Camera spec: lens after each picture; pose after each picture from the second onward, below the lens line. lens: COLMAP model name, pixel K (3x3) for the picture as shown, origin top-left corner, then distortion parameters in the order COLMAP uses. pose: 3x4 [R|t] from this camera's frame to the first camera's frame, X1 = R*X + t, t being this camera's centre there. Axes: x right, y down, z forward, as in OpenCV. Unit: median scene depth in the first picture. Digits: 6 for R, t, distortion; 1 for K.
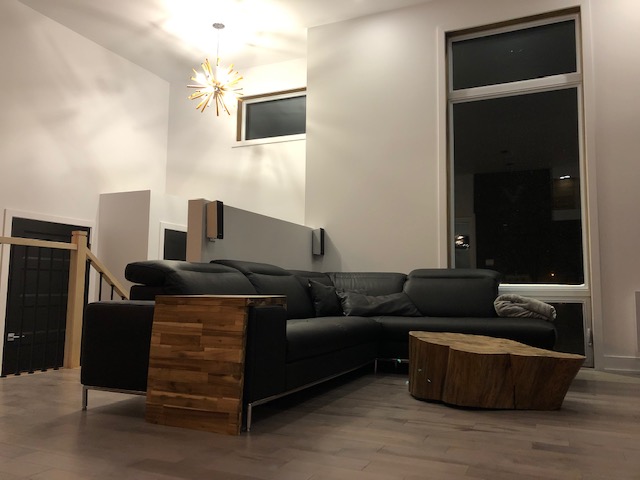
lens RADIAL K [[528.6, 0, 320.0], [0, 528.6, 240.0], [0, 0, 1]] dist [0.053153, -0.086530]
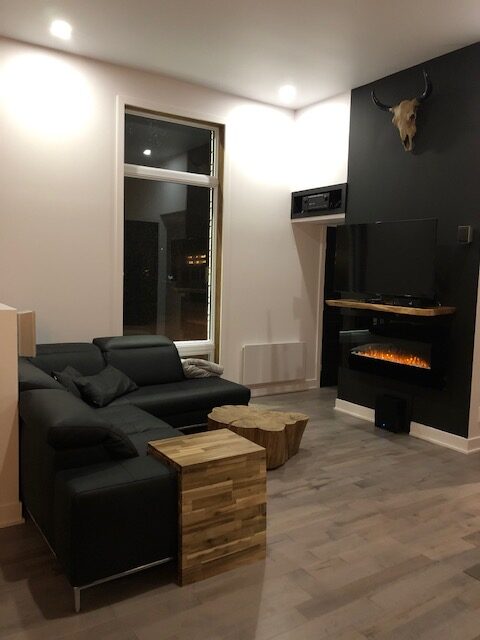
lens RADIAL K [[528.6, 0, 240.0], [0, 528.6, 320.0], [0, 0, 1]] dist [0.053153, -0.086530]
pose [[0.514465, -0.074574, 0.854263, -1.135282], [-0.115112, 0.981189, 0.154978, -0.345493], [-0.849750, -0.178067, 0.496202, 0.490499]]
